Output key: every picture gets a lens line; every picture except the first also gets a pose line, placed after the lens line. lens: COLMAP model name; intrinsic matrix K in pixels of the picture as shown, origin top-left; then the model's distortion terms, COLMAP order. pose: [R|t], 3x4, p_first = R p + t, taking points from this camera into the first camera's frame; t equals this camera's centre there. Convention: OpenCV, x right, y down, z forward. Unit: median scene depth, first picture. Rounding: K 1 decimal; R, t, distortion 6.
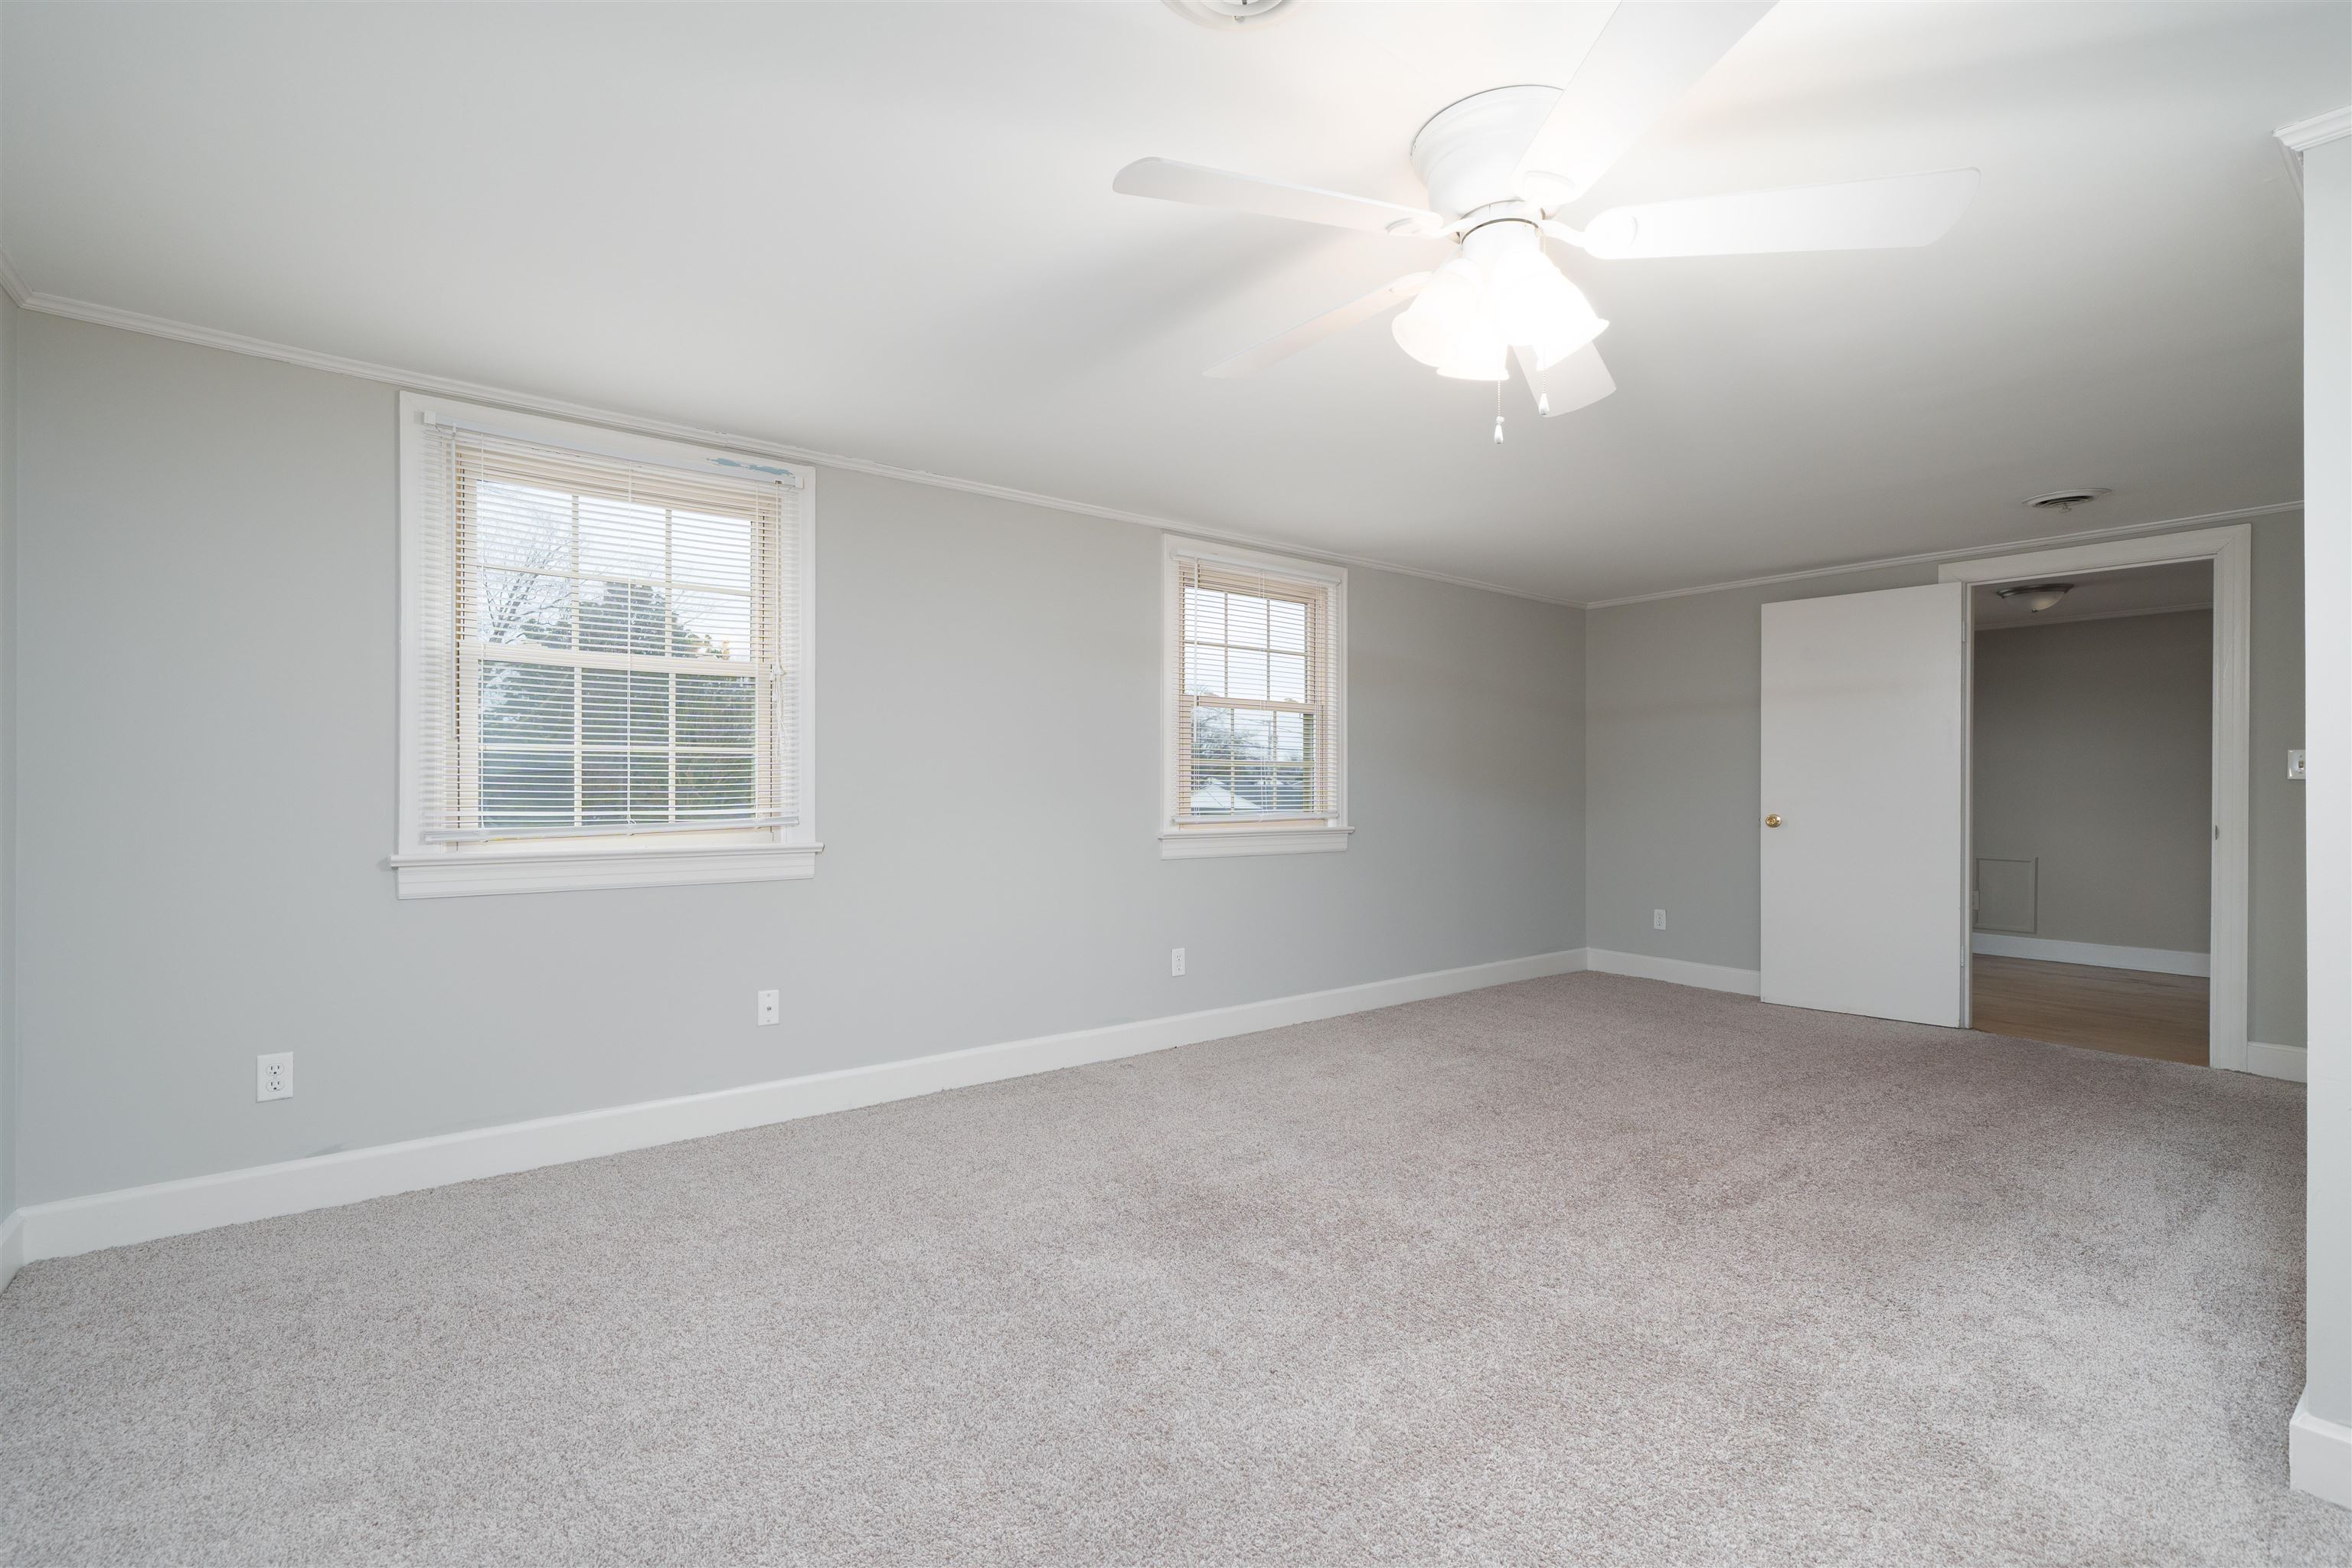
lens RADIAL K [[1007.9, 0, 1165.4], [0, 1007.9, 783.2], [0, 0, 1]] dist [0.002078, 0.000215]
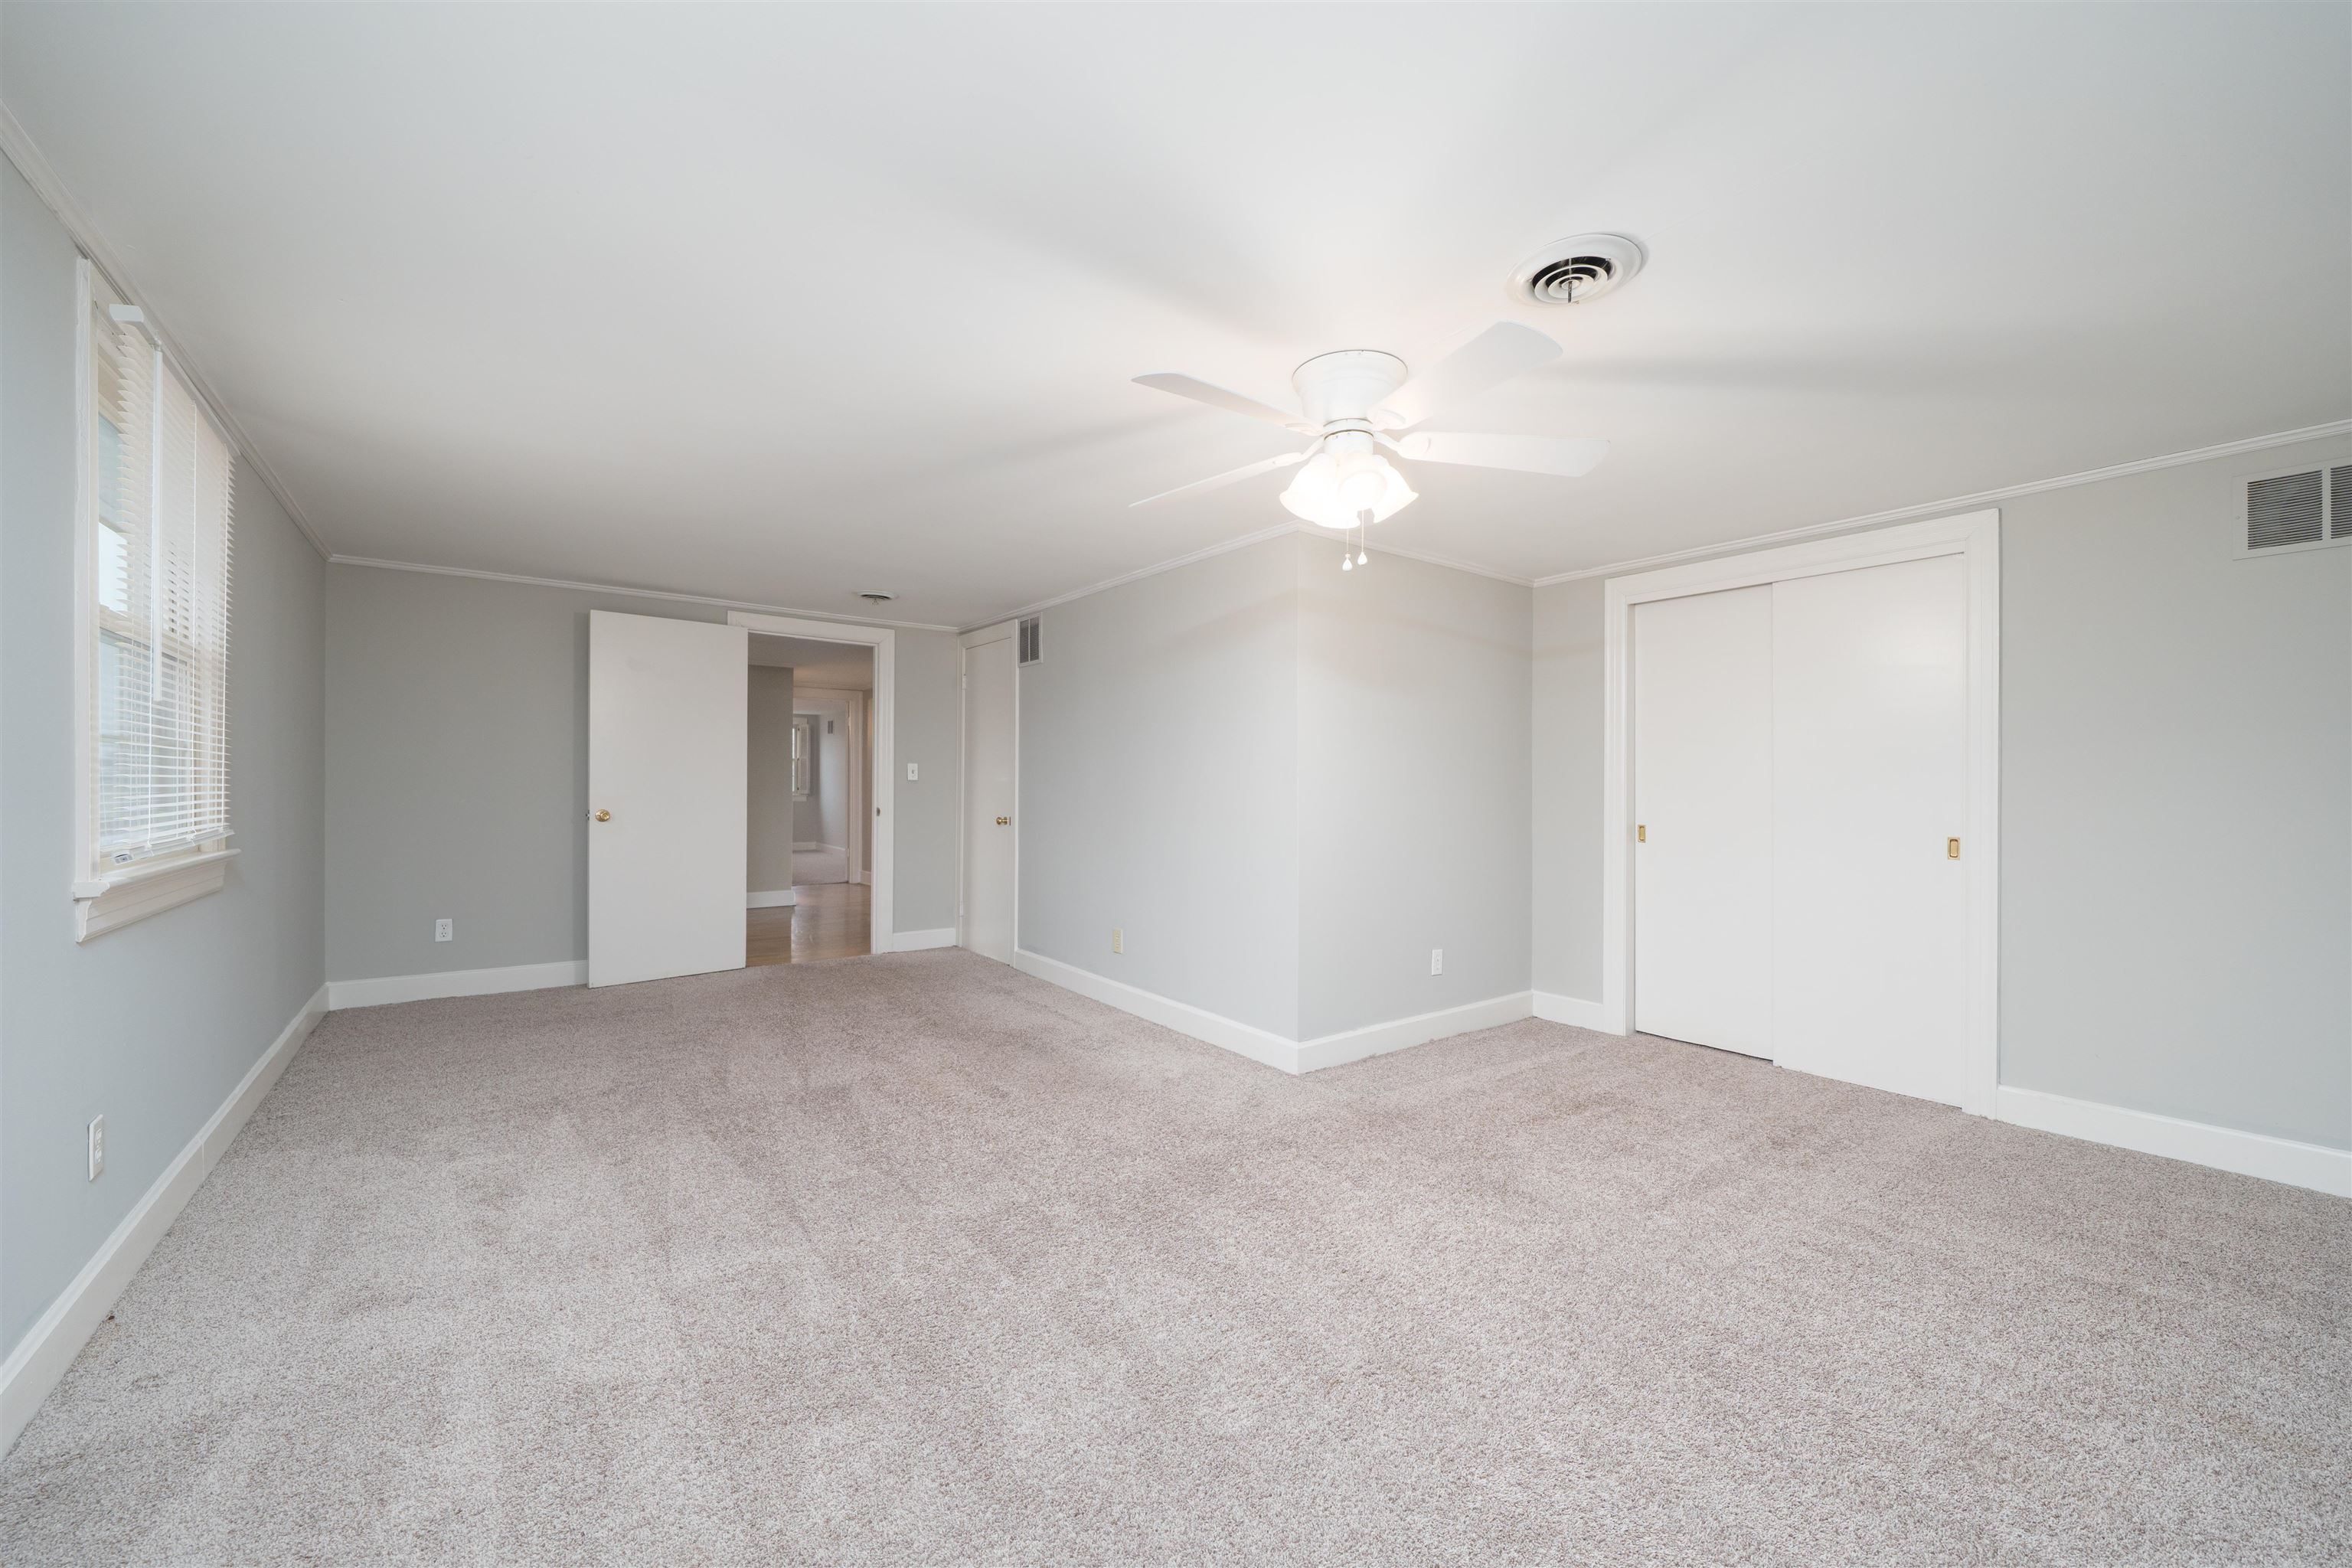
lens RADIAL K [[899.6, 0, 1154.1], [0, 899.6, 781.5], [0, 0, 1]] dist [-0.001280, -0.000066]
pose [[0.045643, -0.000909, 0.998957, -0.356429], [-0.008210, 0.999965, 0.001285, -0.005318], [-0.998924, -0.008260, 0.045634, 0.413187]]
